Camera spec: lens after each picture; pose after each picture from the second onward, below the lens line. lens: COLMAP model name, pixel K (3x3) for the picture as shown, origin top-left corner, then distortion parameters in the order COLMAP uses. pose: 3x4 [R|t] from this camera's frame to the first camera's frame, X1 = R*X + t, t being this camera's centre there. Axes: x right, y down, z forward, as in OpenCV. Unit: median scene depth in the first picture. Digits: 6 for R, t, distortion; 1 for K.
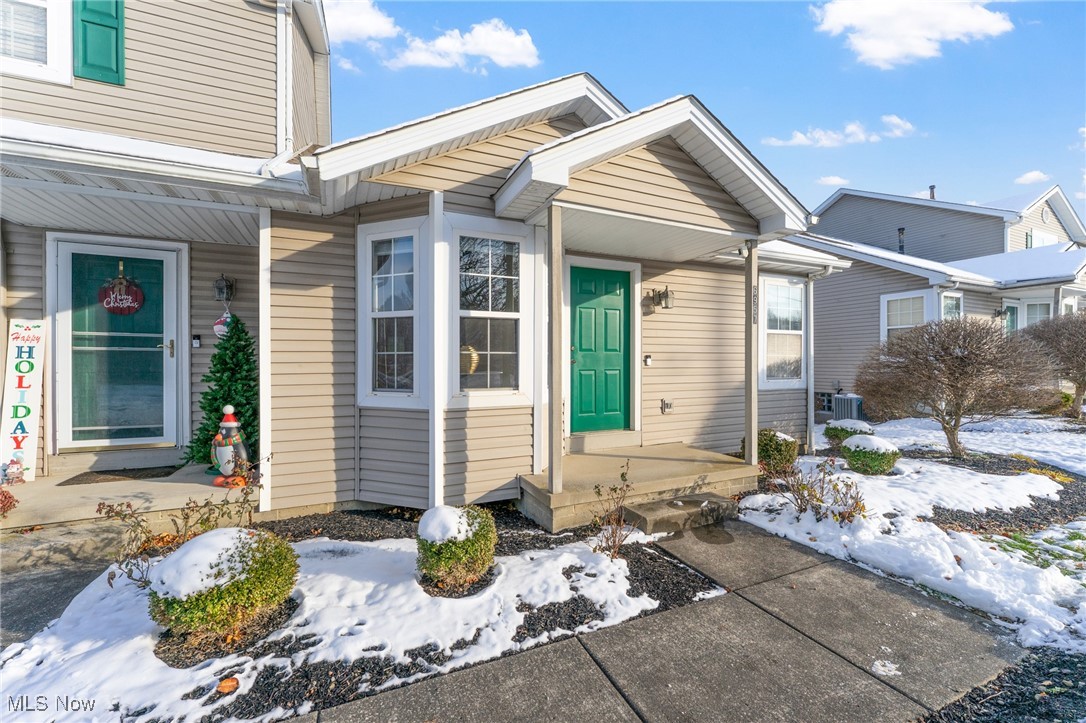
lens RADIAL K [[442.3, 0, 543.0], [0, 442.3, 361.5], [0, 0, 1]] dist [-0.000664, -0.000107]
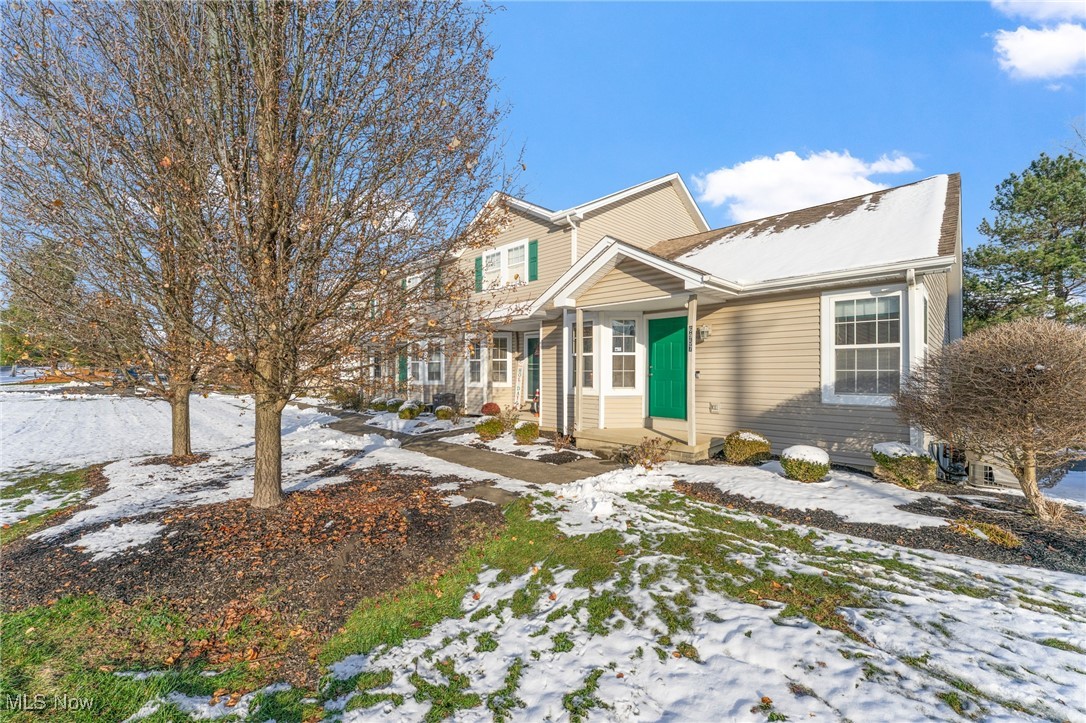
lens RADIAL K [[442.3, 0, 543.0], [0, 442.3, 361.5], [0, 0, 1]] dist [-0.000664, -0.000107]
pose [[0.343465, -0.016809, -0.939015, 1.905632], [0.005280, 0.999859, -0.015966, -0.034156], [0.939151, 0.000526, 0.343505, 0.021023]]
